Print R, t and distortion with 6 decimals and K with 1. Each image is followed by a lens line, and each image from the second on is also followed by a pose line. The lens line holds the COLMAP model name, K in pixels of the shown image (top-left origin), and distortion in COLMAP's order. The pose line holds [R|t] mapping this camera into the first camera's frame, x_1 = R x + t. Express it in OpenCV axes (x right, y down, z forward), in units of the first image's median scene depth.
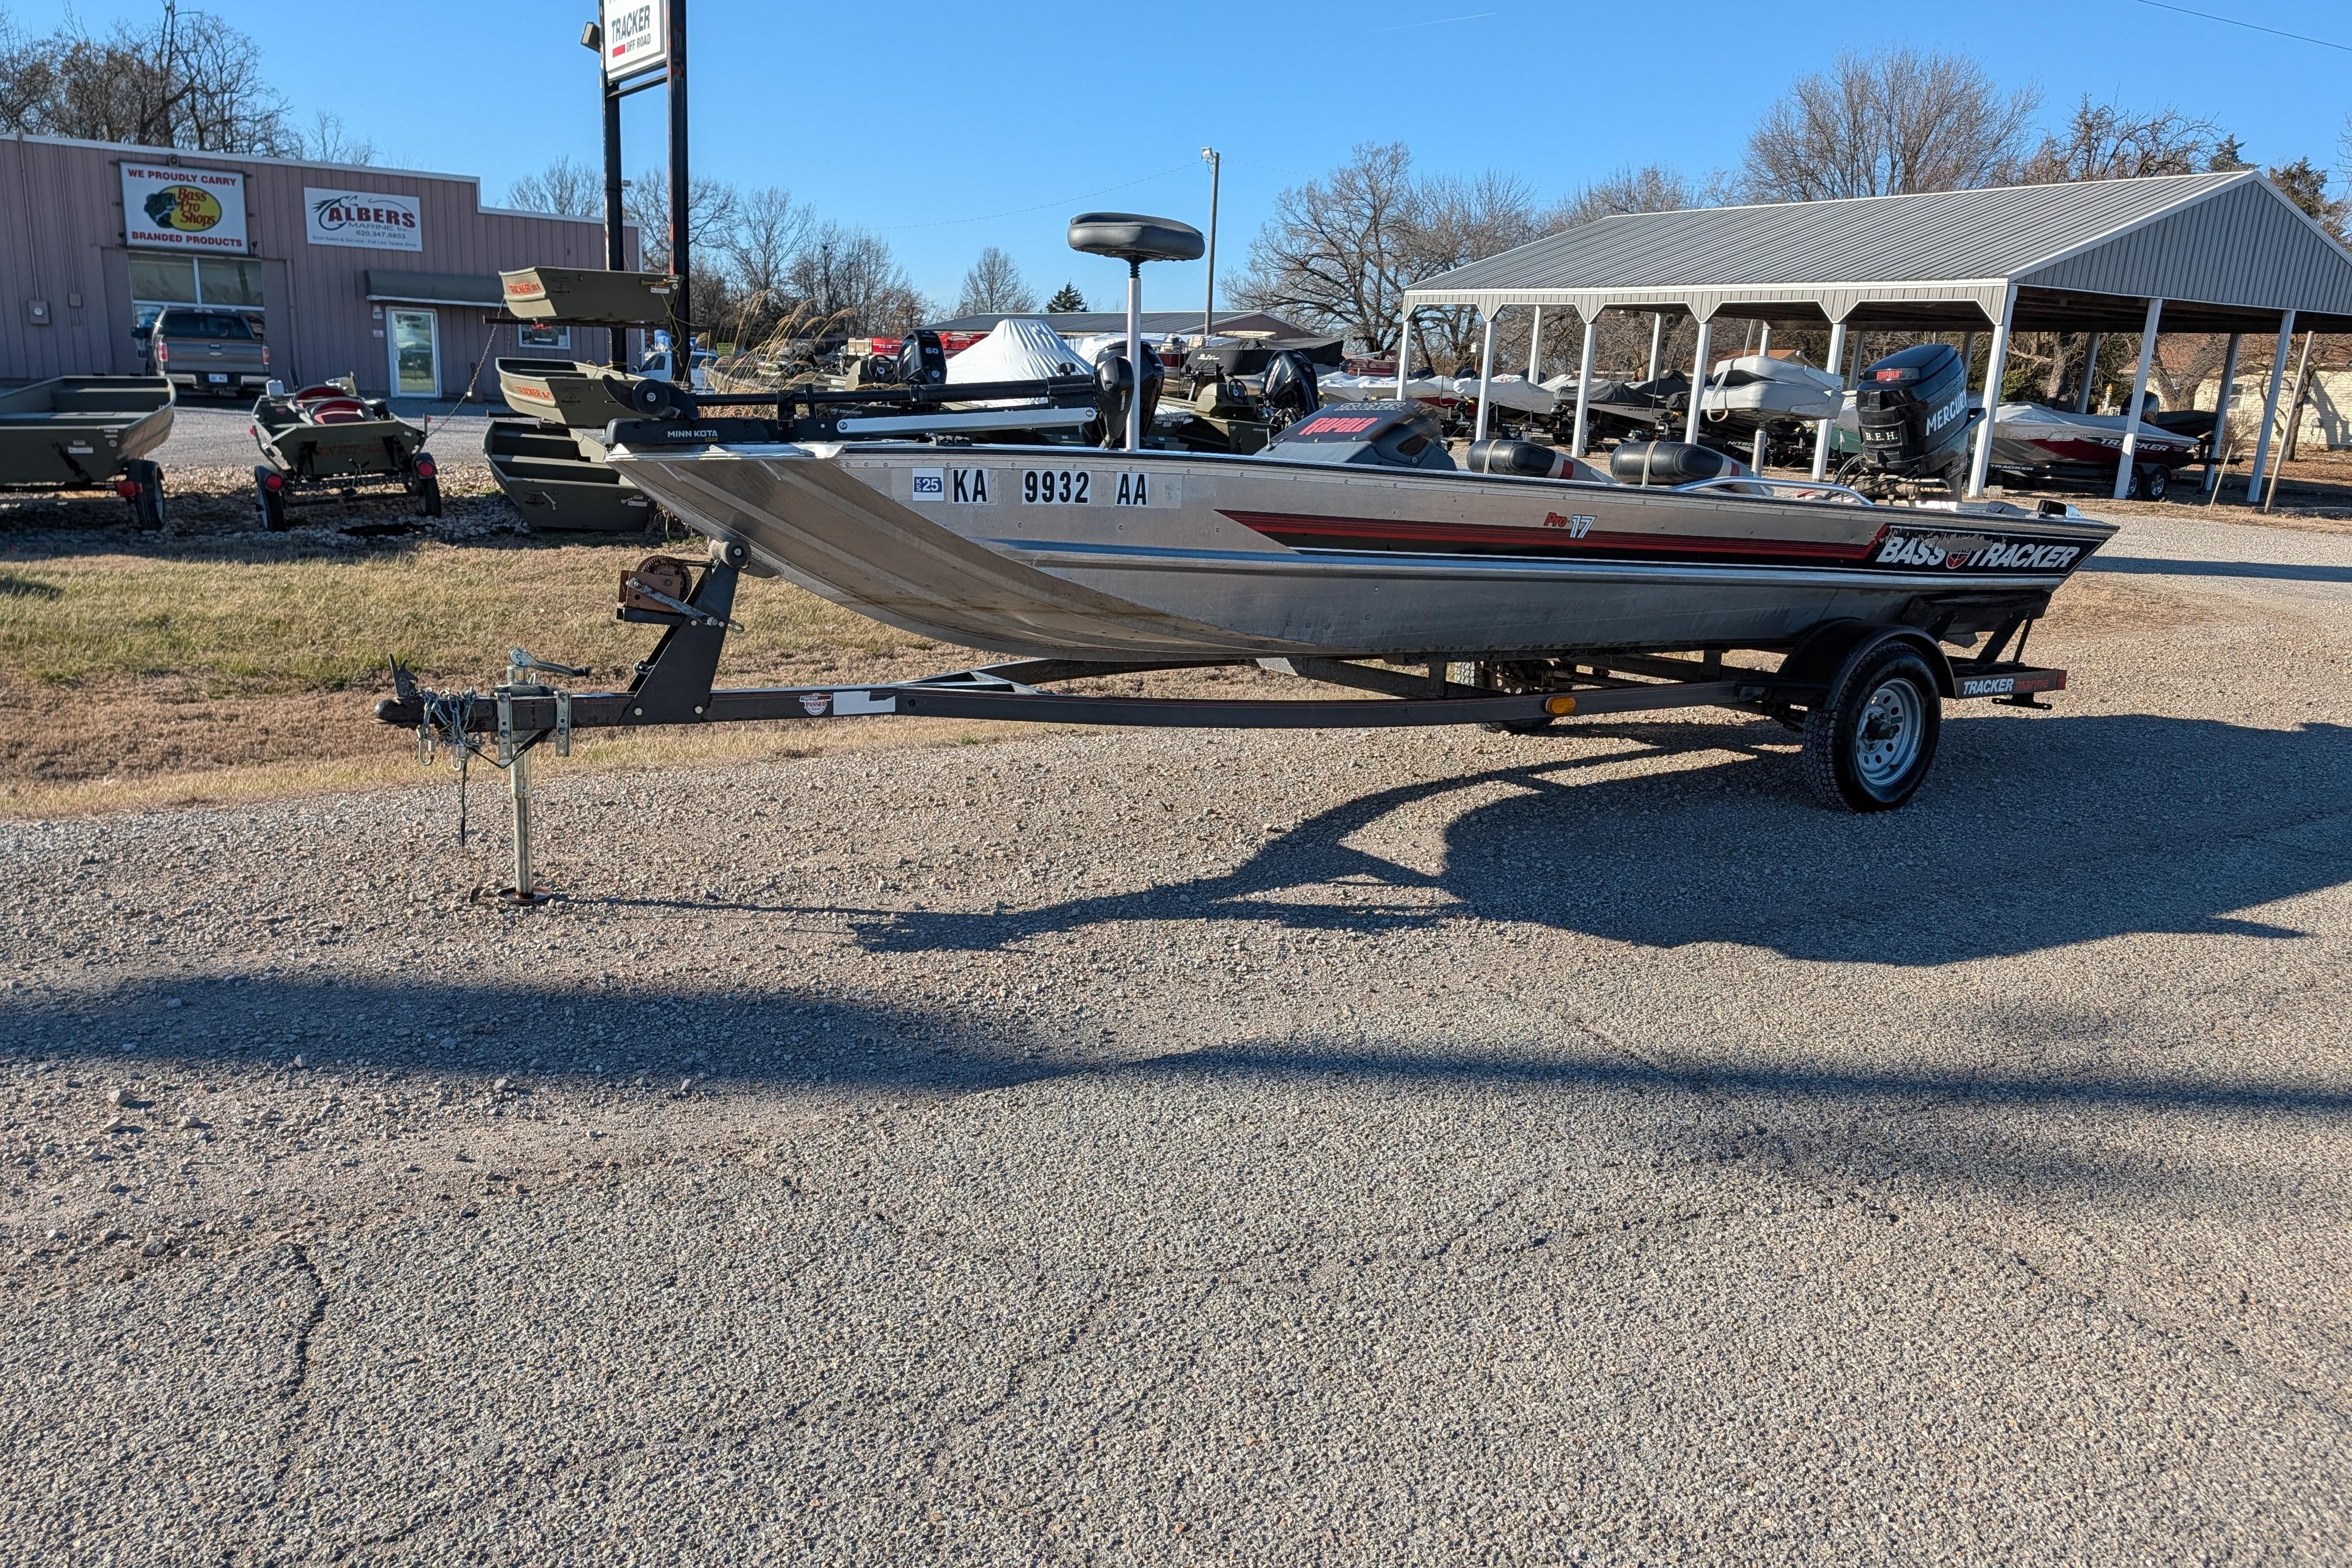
lens RADIAL K [[1663.8, 0, 1127.3], [0, 1663.8, 779.5], [0, 0, 1]] dist [0.035464, -0.036890]
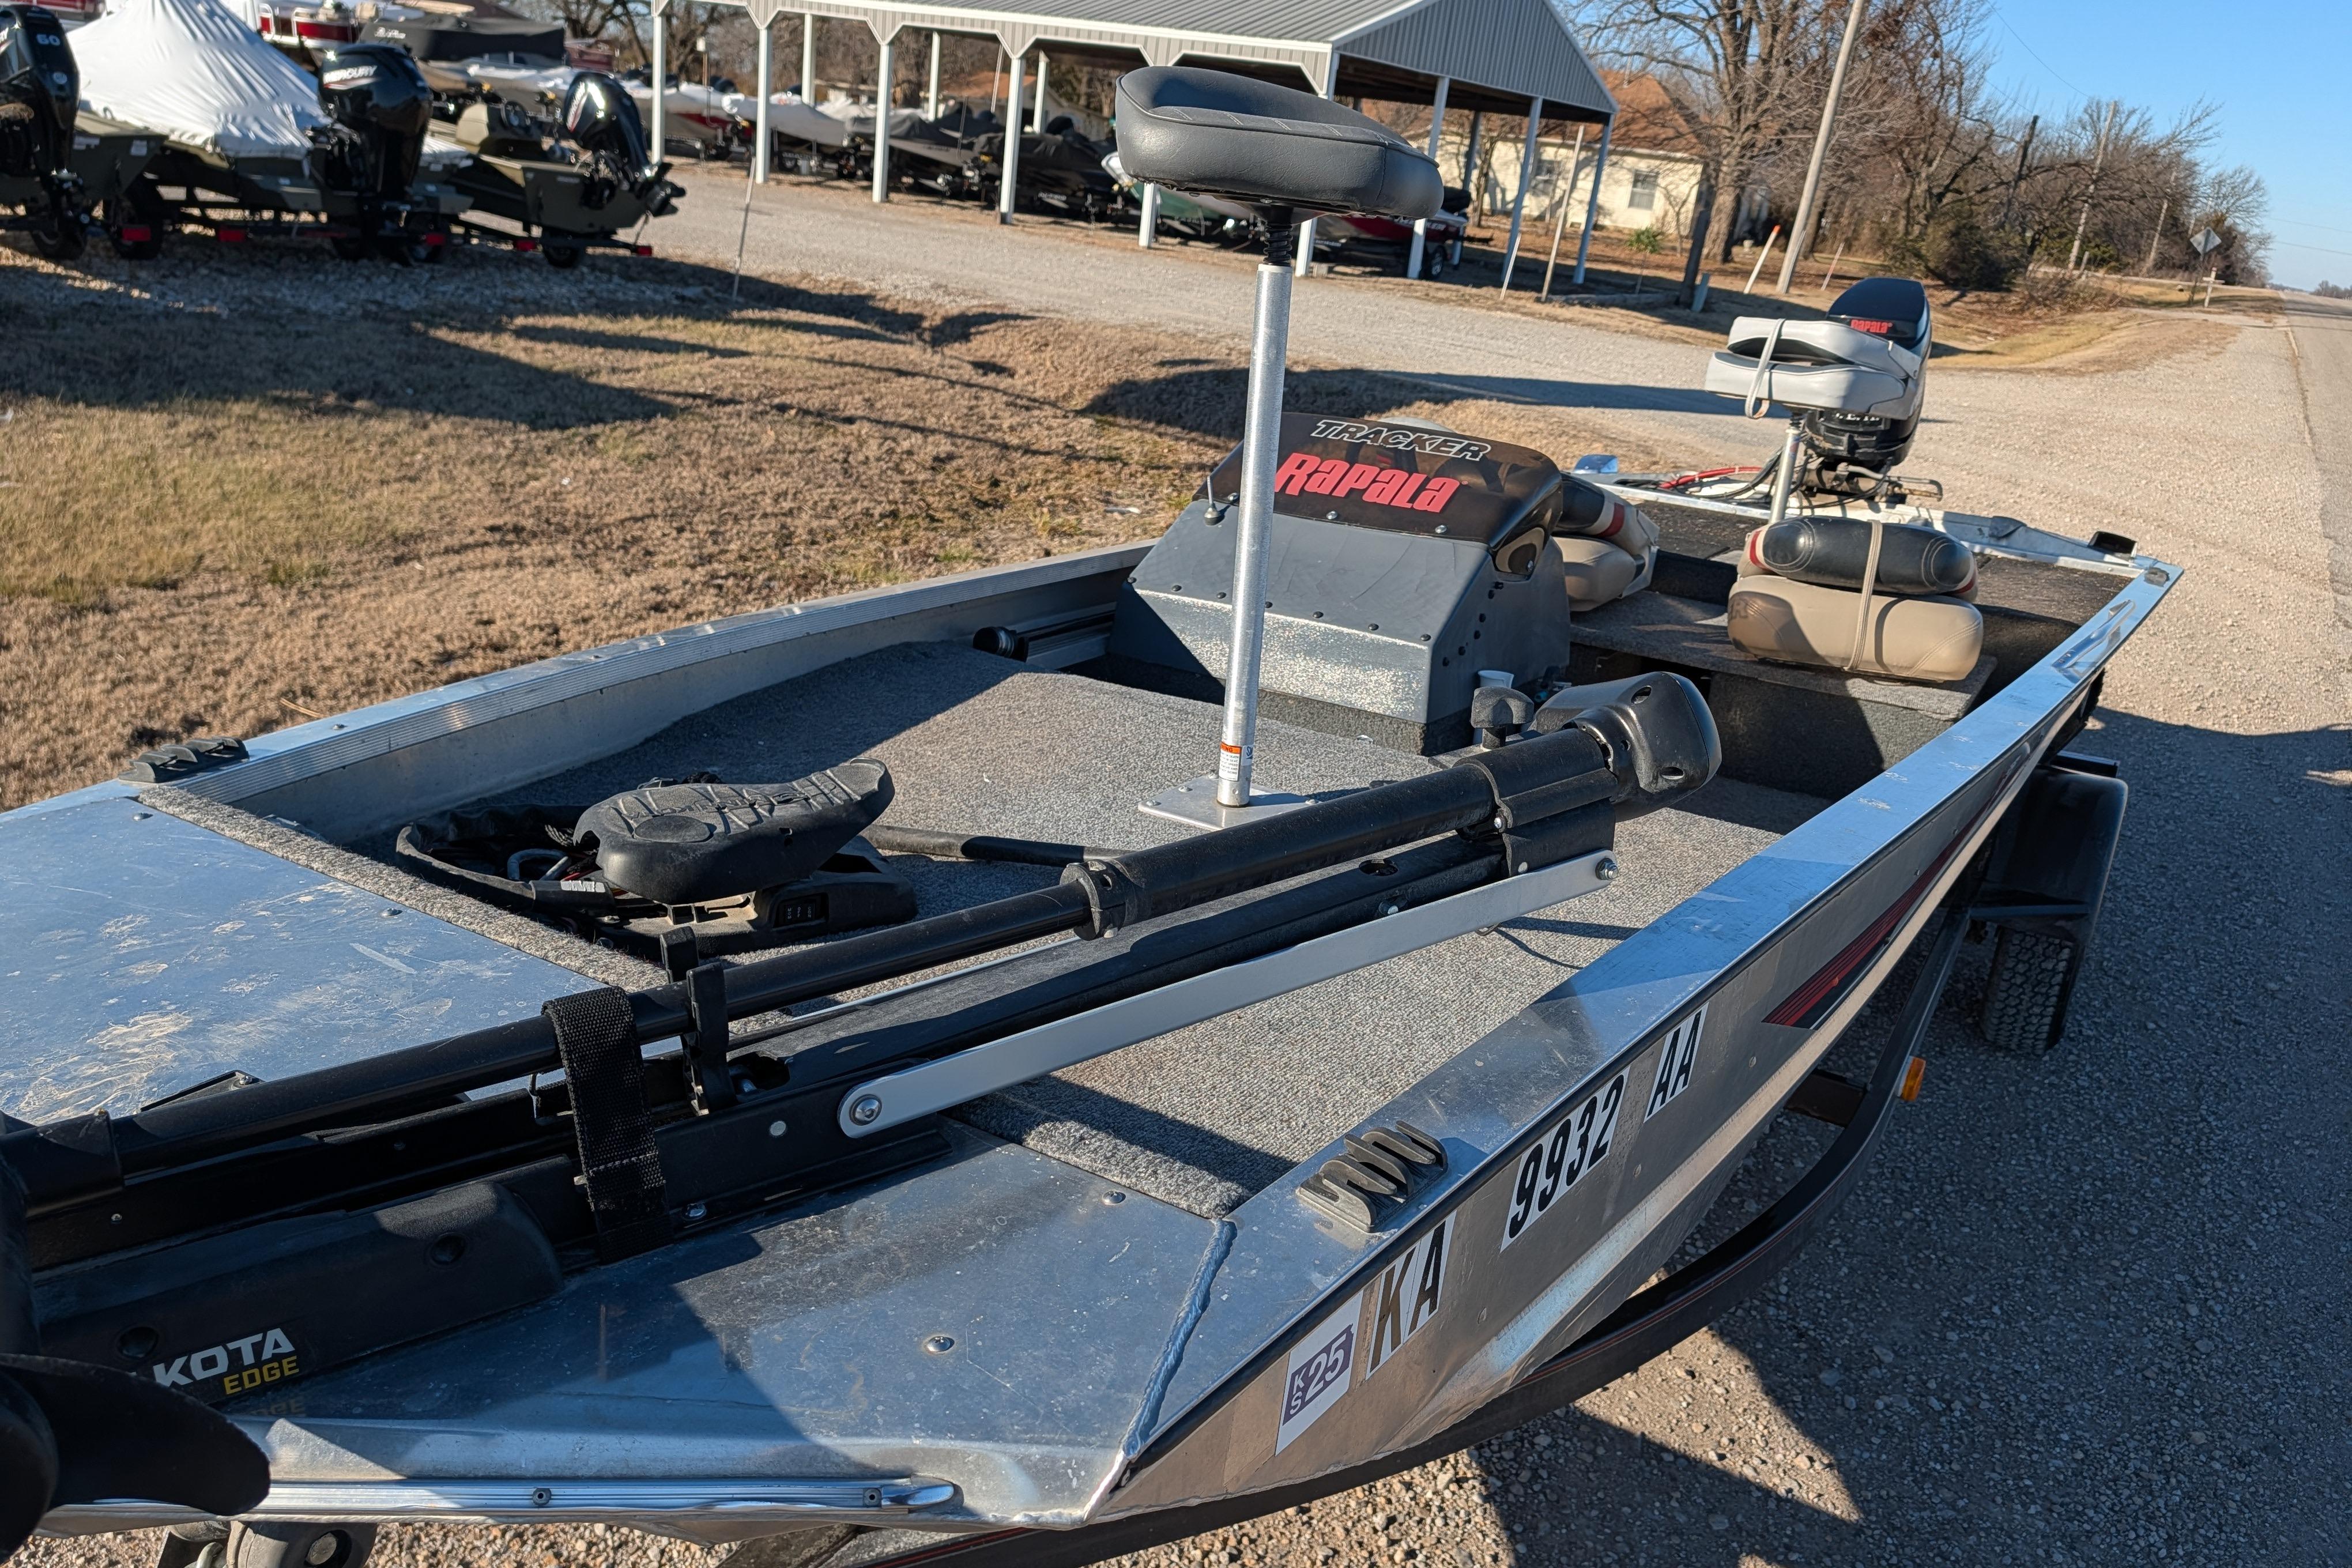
lens RADIAL K [[1707.1, 0, 1199.8], [0, 1707.1, 787.8], [0, 0, 1]] dist [0.003643, -0.004328]
pose [[0.884609, -0.106968, 0.453900, -0.031051], [0.033306, 0.985343, 0.167300, -0.039276], [-0.465143, -0.132877, 0.875206, 0.103789]]
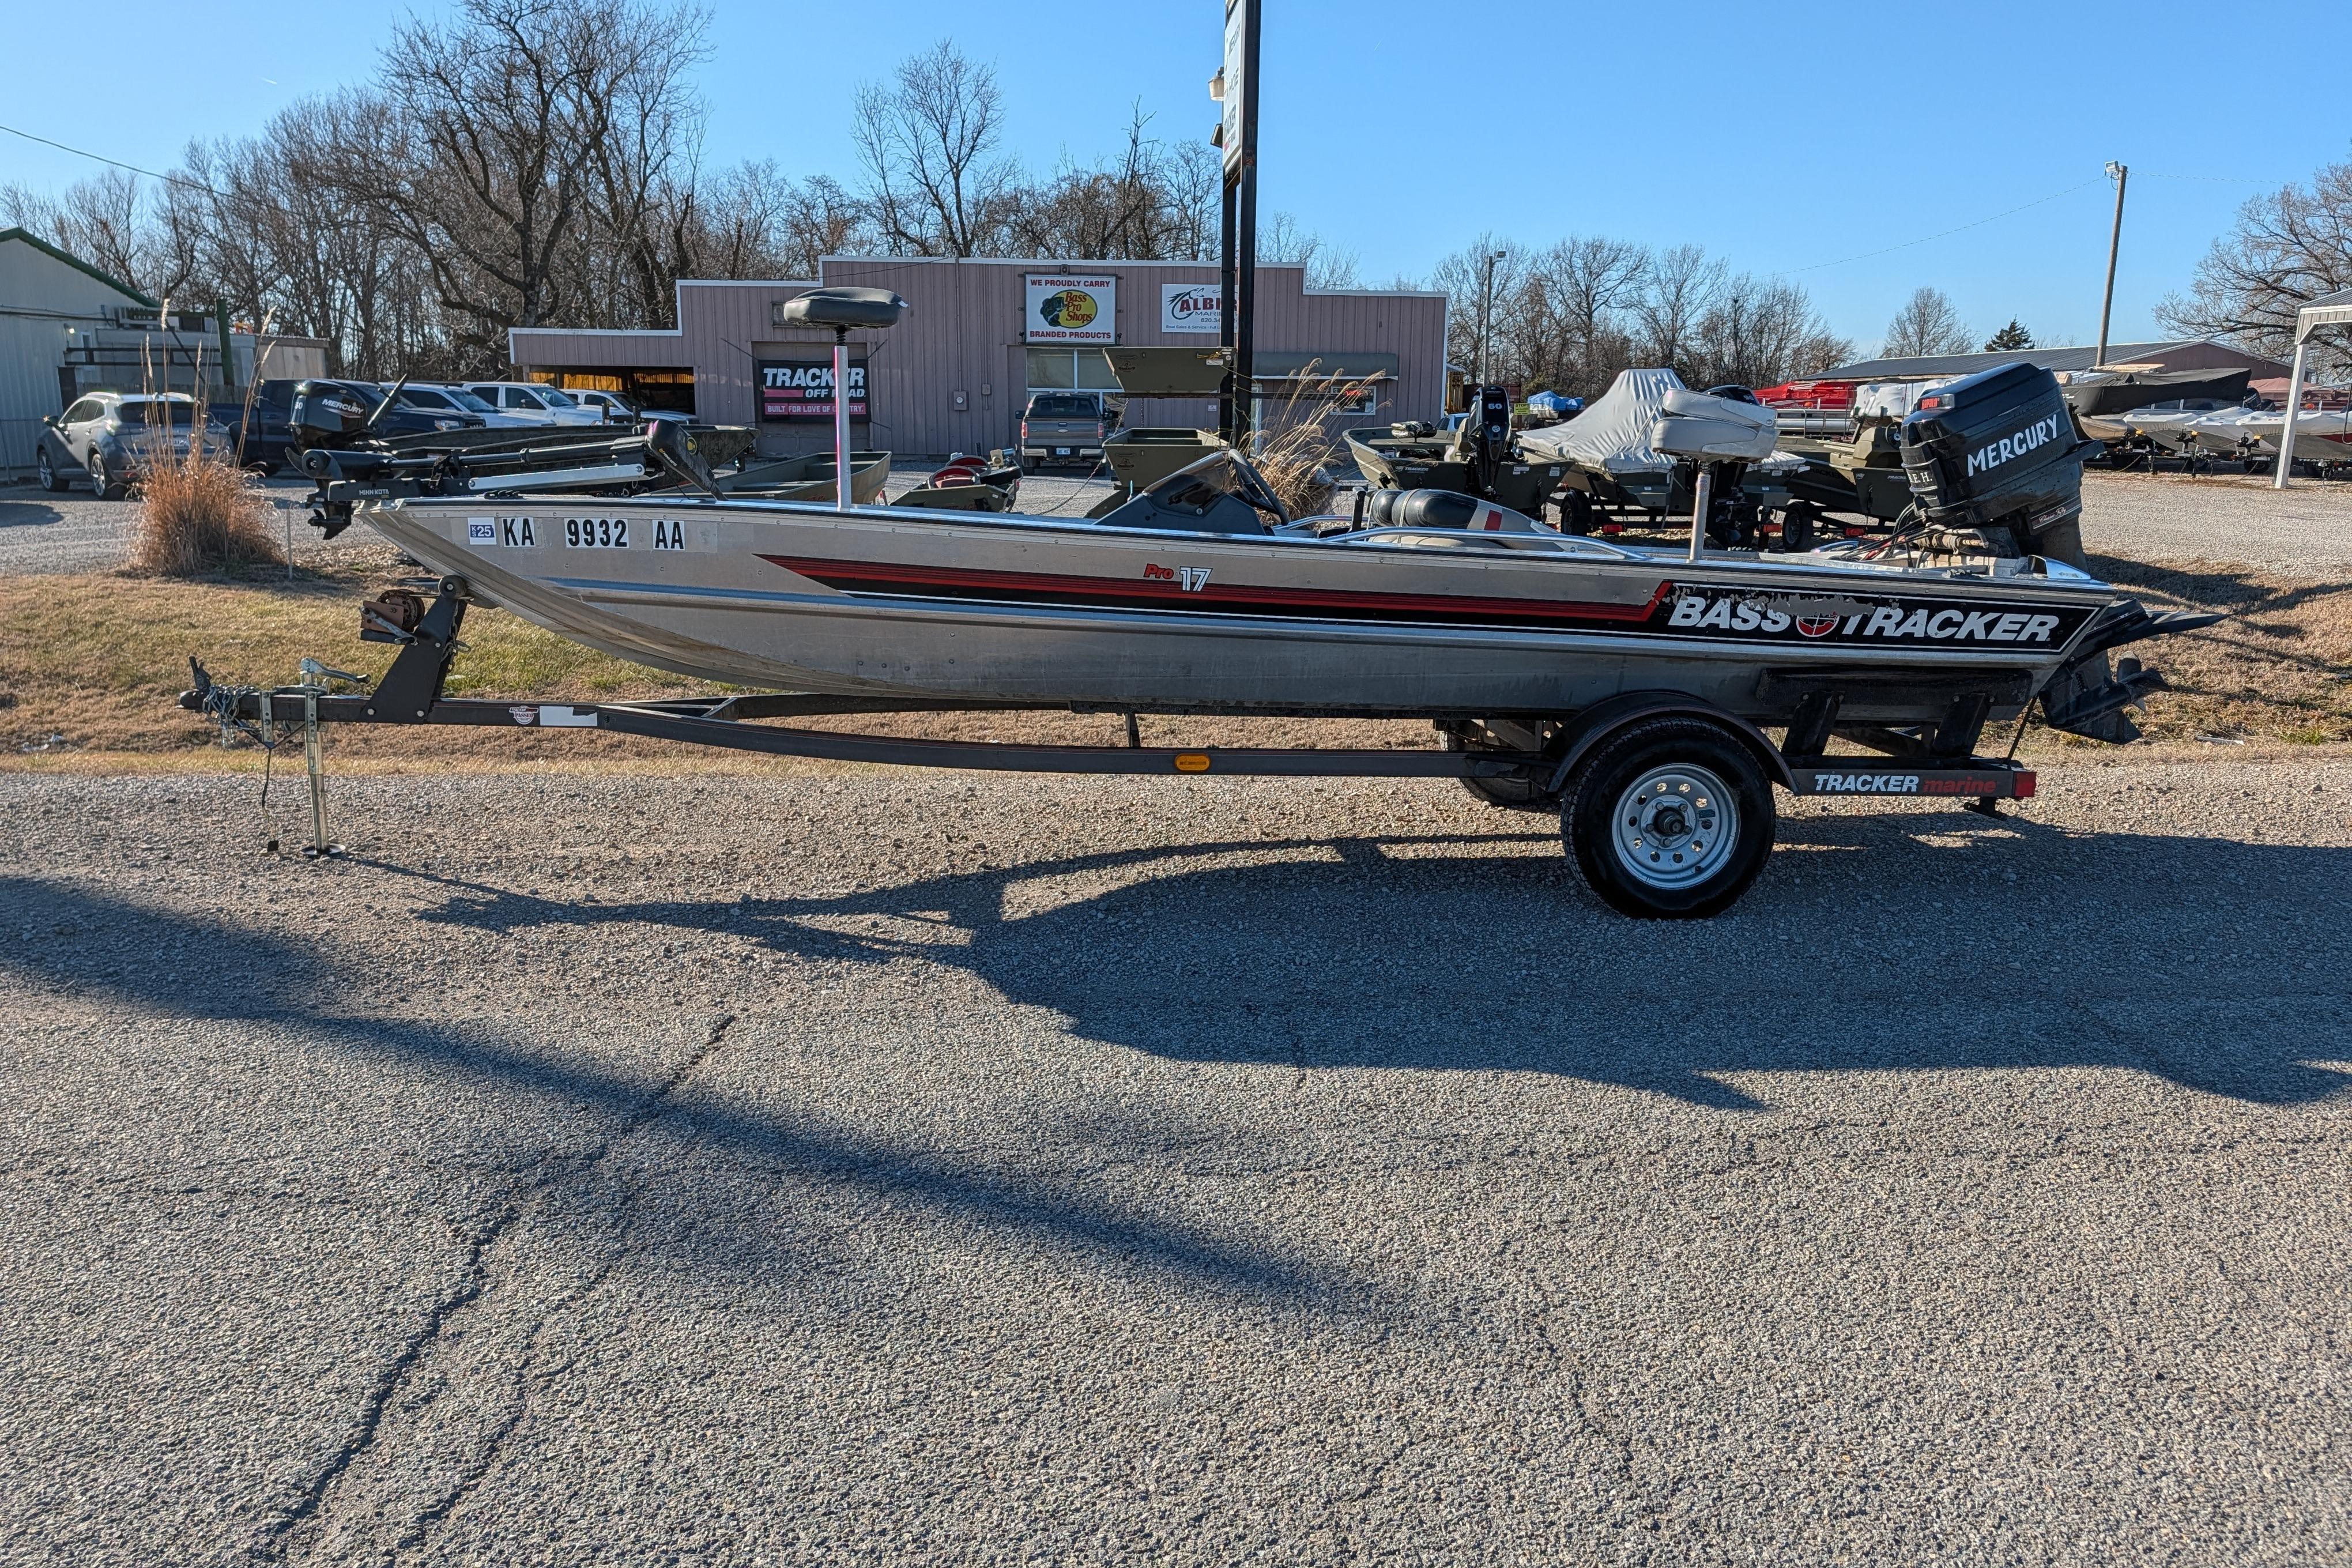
lens RADIAL K [[1660.2, 0, 1182.0], [0, 1660.2, 755.8], [0, 0, 1]] dist [0.016208, 0.000424]
pose [[0.879876, 0.063370, -0.470960, 0.115256], [-0.085027, 0.996069, -0.024828, -0.003941], [0.467535, 0.061890, 0.881805, 0.025691]]
